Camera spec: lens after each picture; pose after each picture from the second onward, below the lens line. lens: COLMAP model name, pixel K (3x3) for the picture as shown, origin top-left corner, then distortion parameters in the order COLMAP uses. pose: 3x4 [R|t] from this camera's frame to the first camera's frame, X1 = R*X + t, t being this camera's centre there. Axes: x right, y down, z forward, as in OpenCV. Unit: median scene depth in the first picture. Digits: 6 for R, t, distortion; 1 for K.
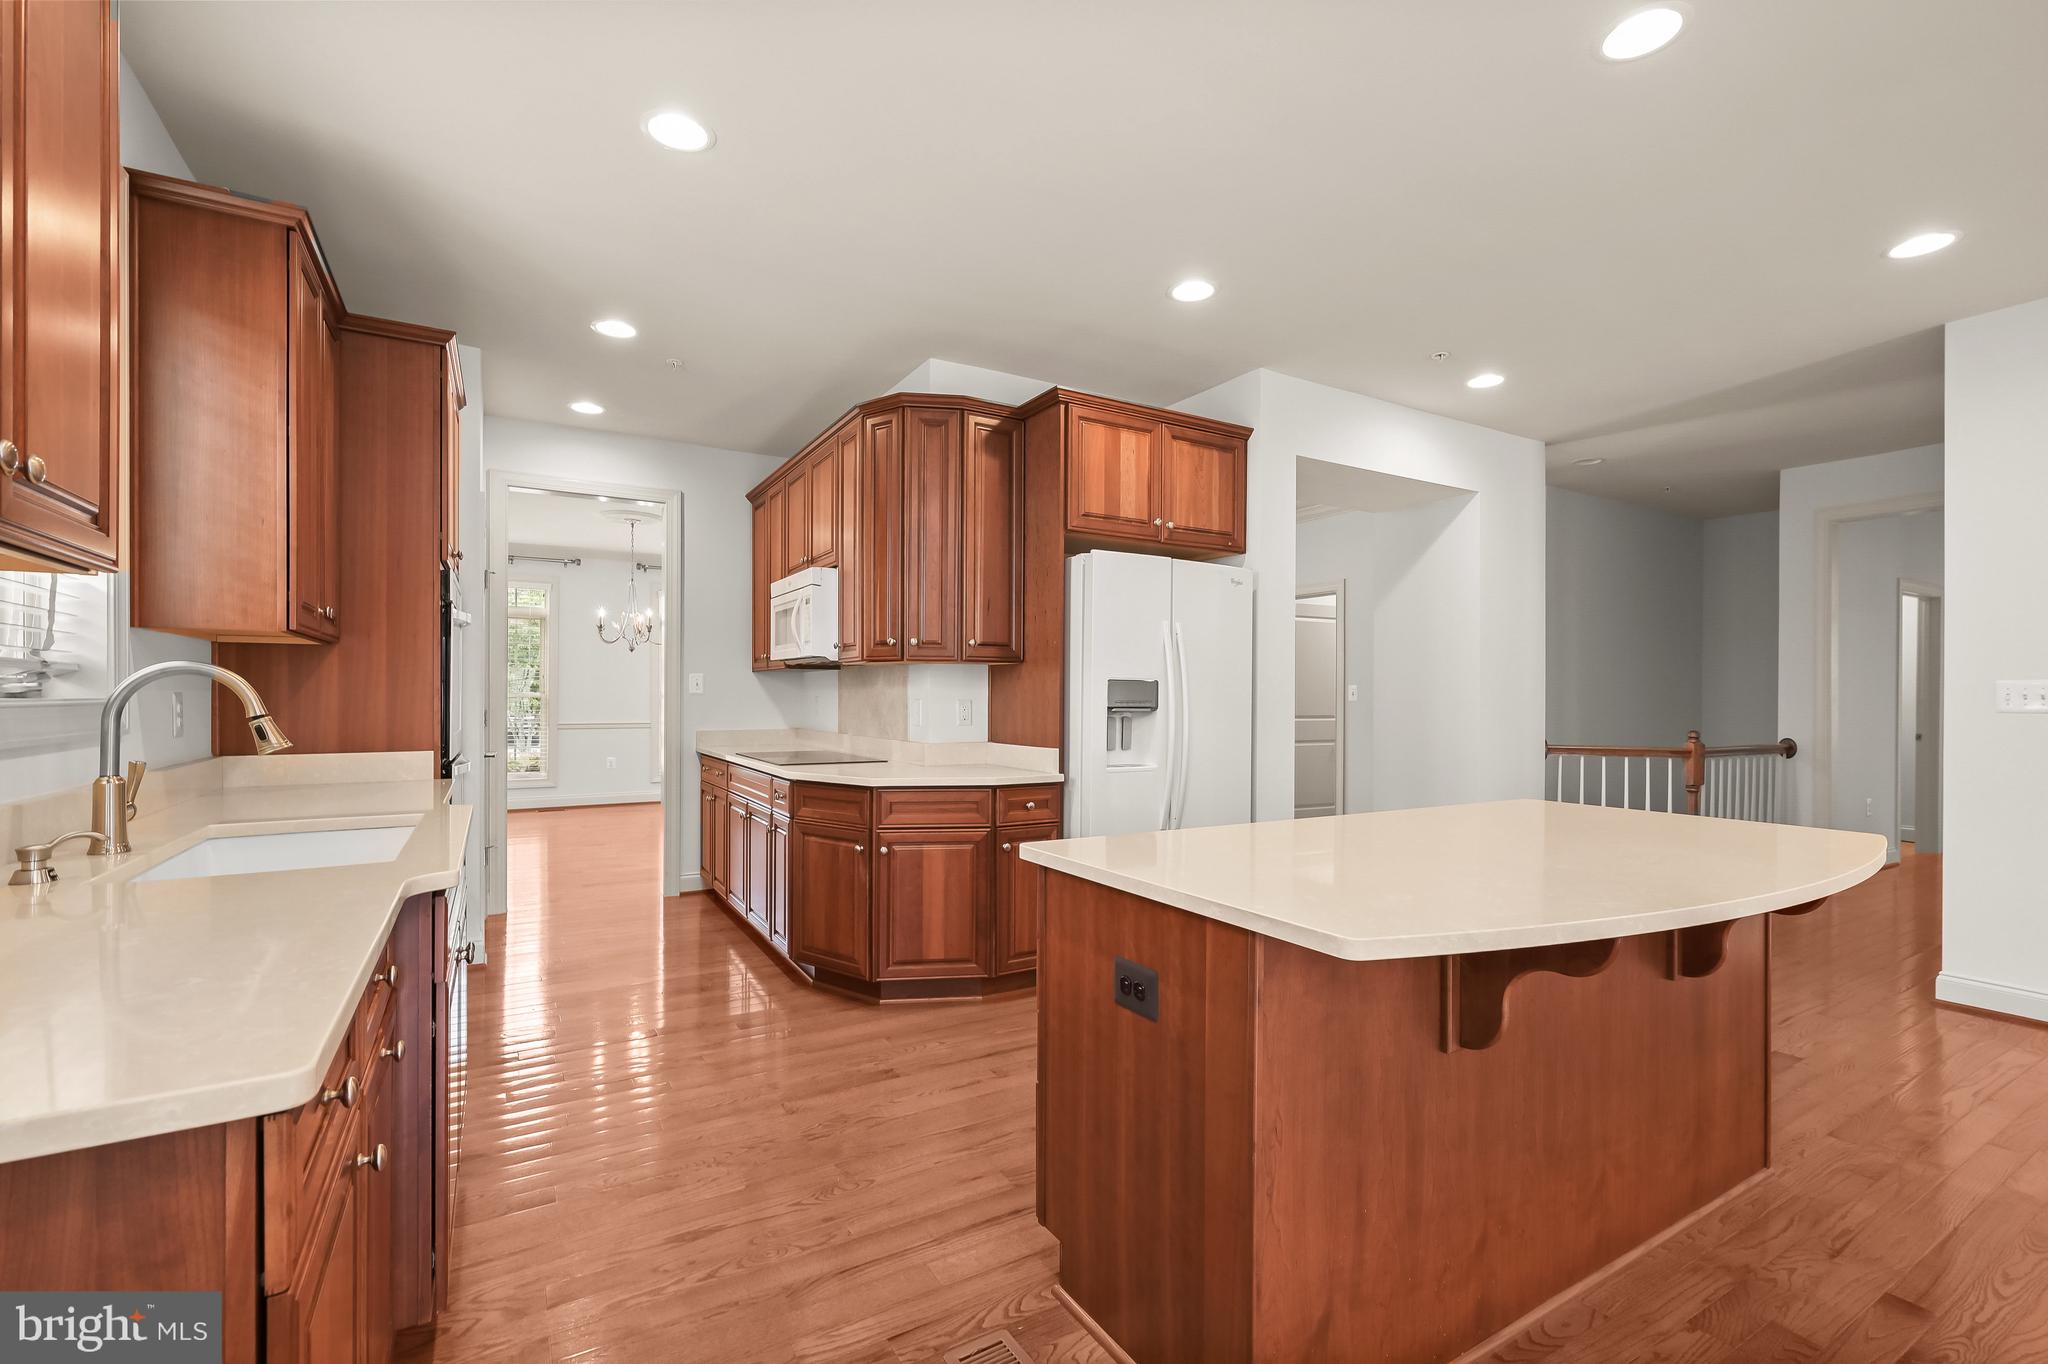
lens RADIAL K [[917.2, 0, 1020.6], [0, 917.2, 694.2], [0, 0, 1]] dist [0.003725, -0.001266]
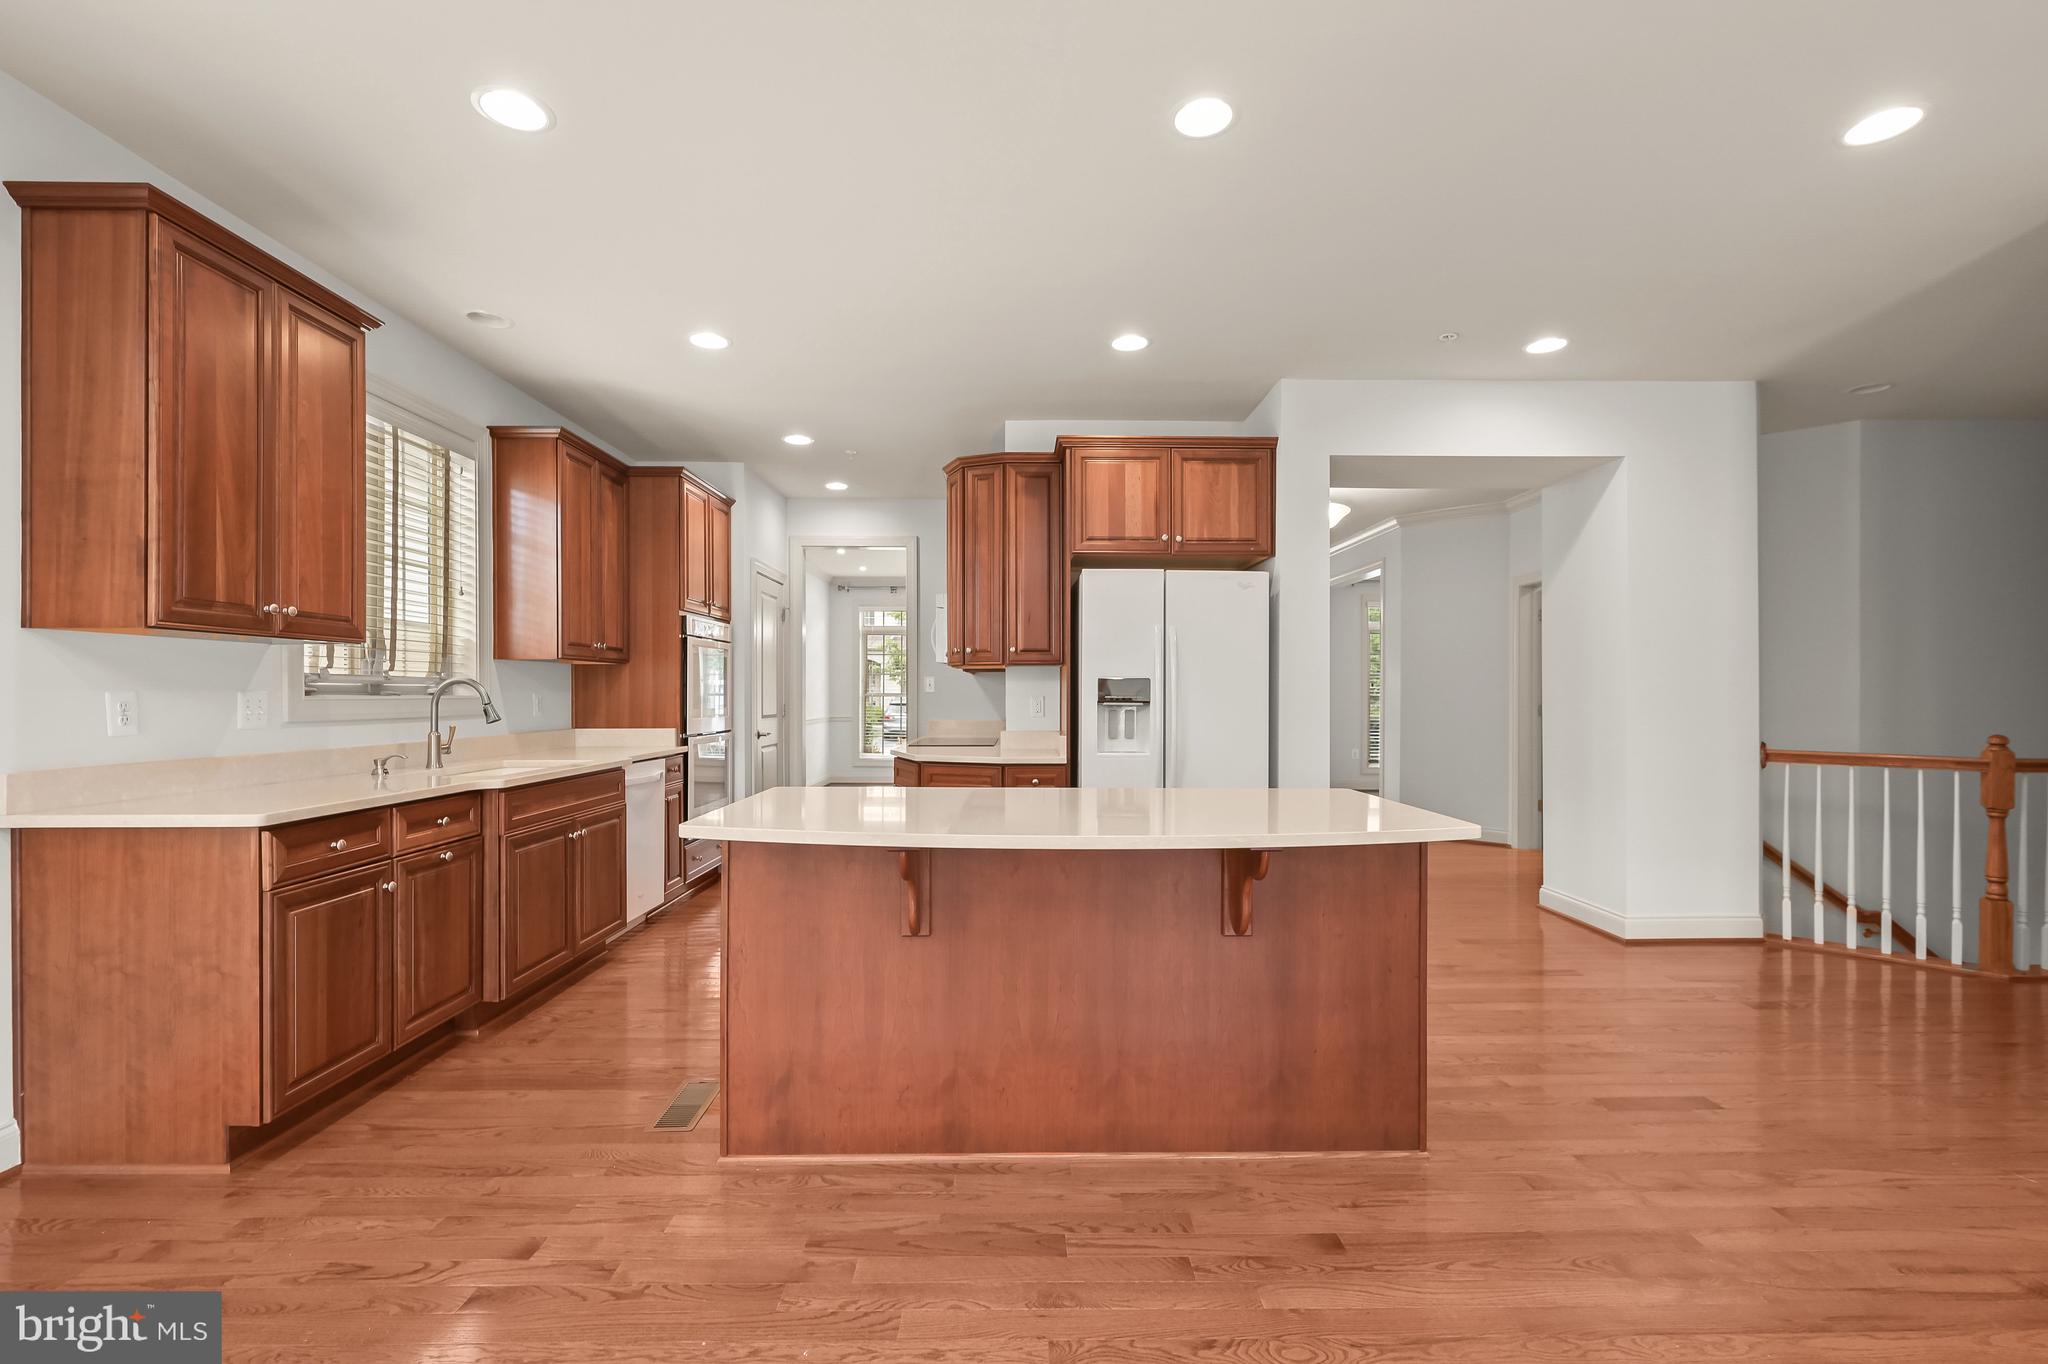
lens RADIAL K [[917.2, 0, 1012.9], [0, 917.2, 695.0], [0, 0, 1]] dist [0.003725, -0.001266]
pose [[0.857649, -0.003849, -0.514221, 0.559358], [0.004149, 0.999991, -0.000565, 0.005118], [0.514219, -0.001649, 0.857657, -0.060938]]
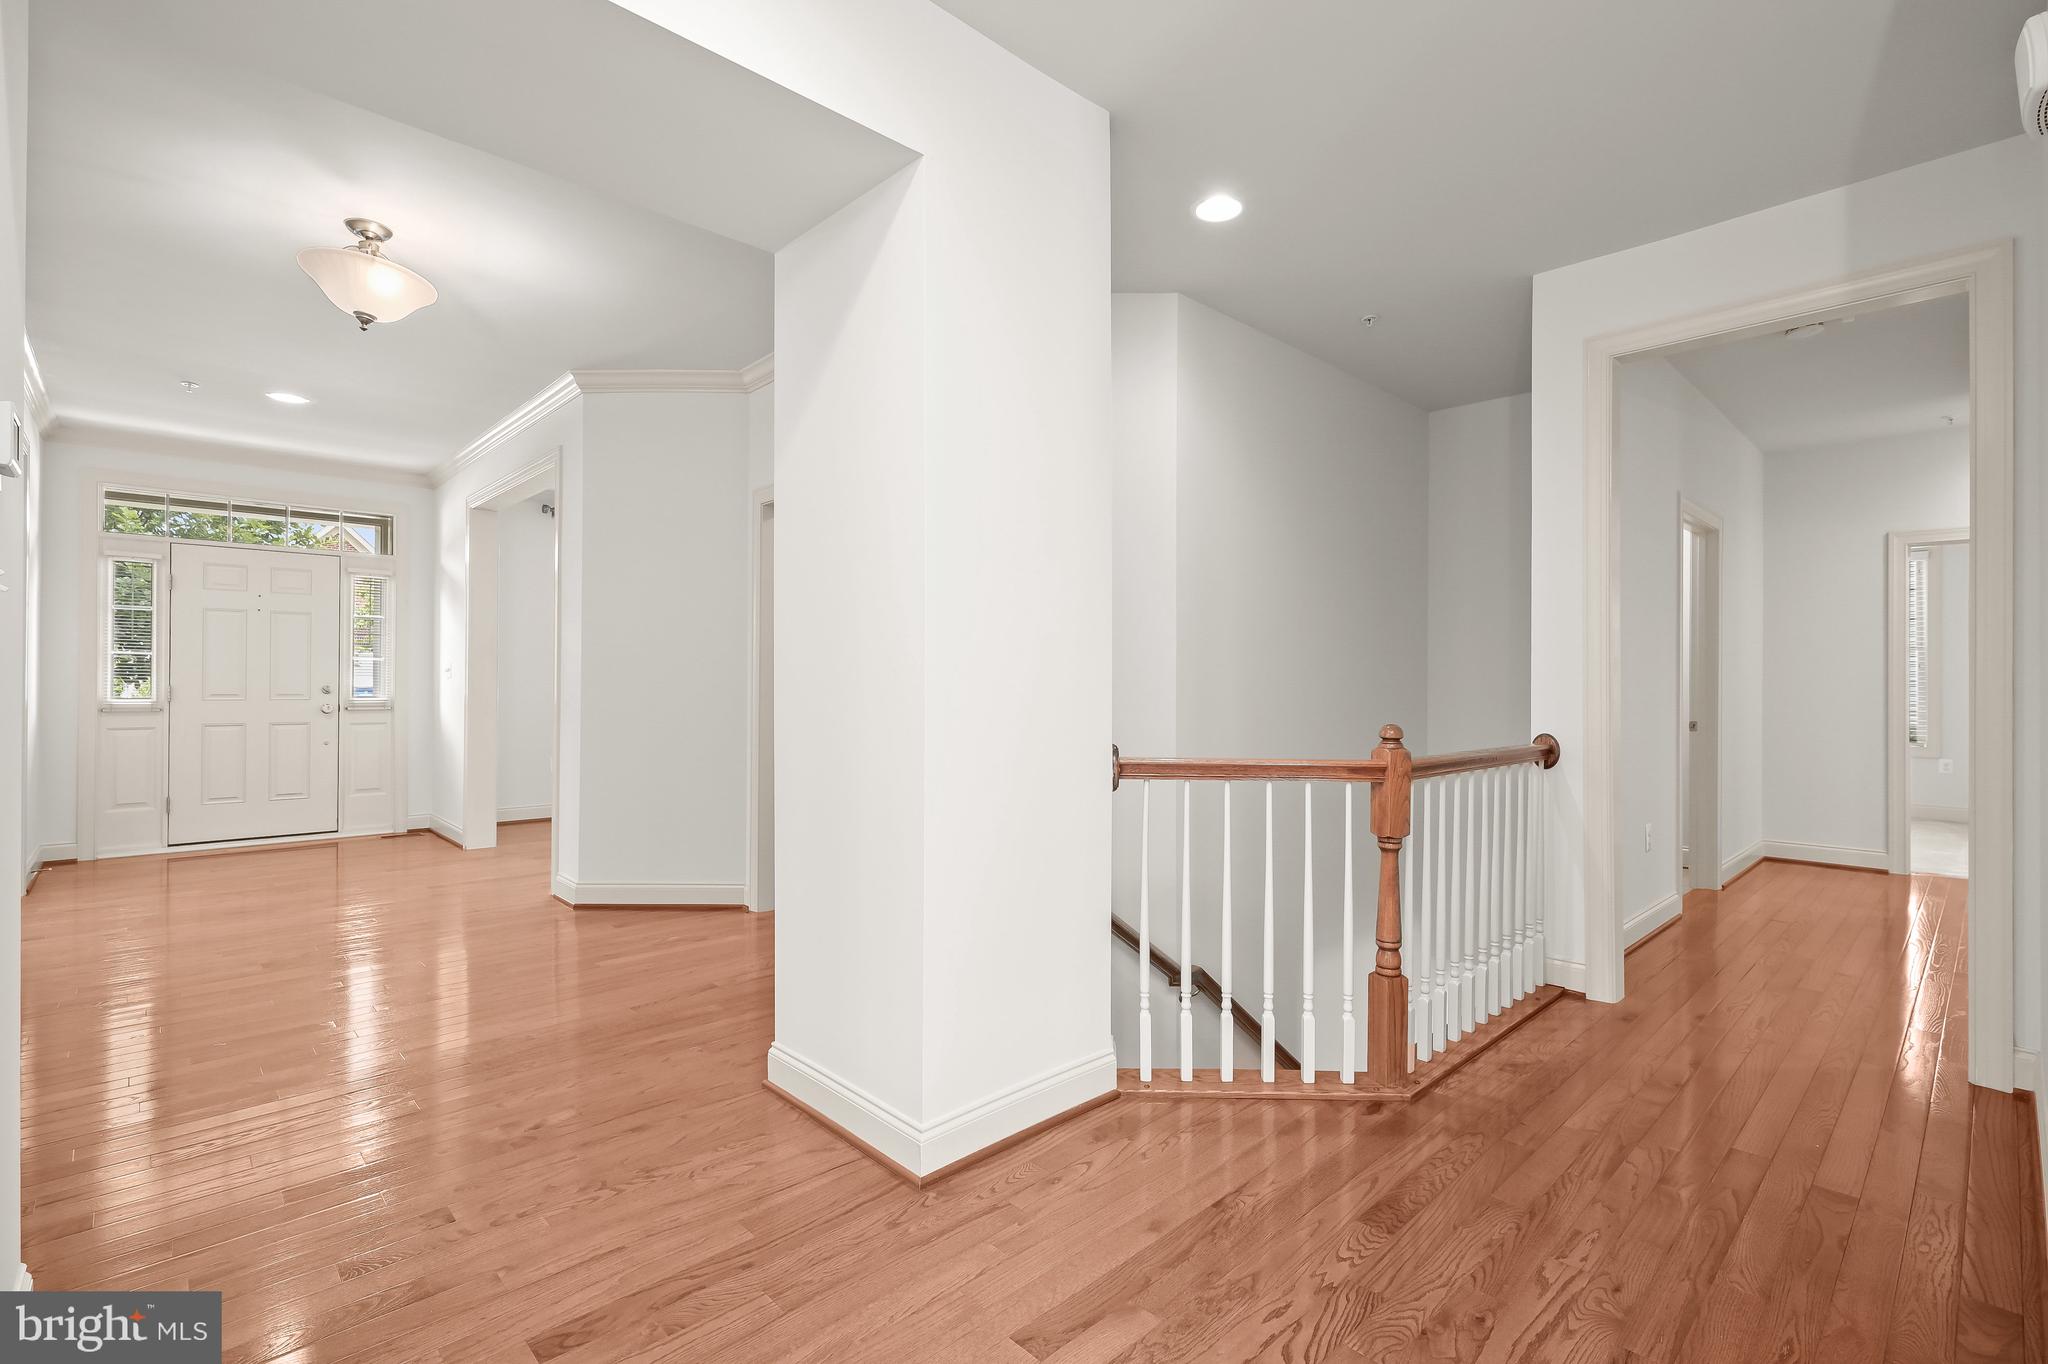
lens RADIAL K [[917.2, 0, 1030.6], [0, 917.2, 681.7], [0, 0, 1]] dist [0.003725, -0.001266]
pose [[0.977224, -0.001253, 0.212207, 0.570933], [0.000943, 0.999998, 0.001562, 0.019546], [-0.212209, -0.001326, 0.977223, 0.728285]]
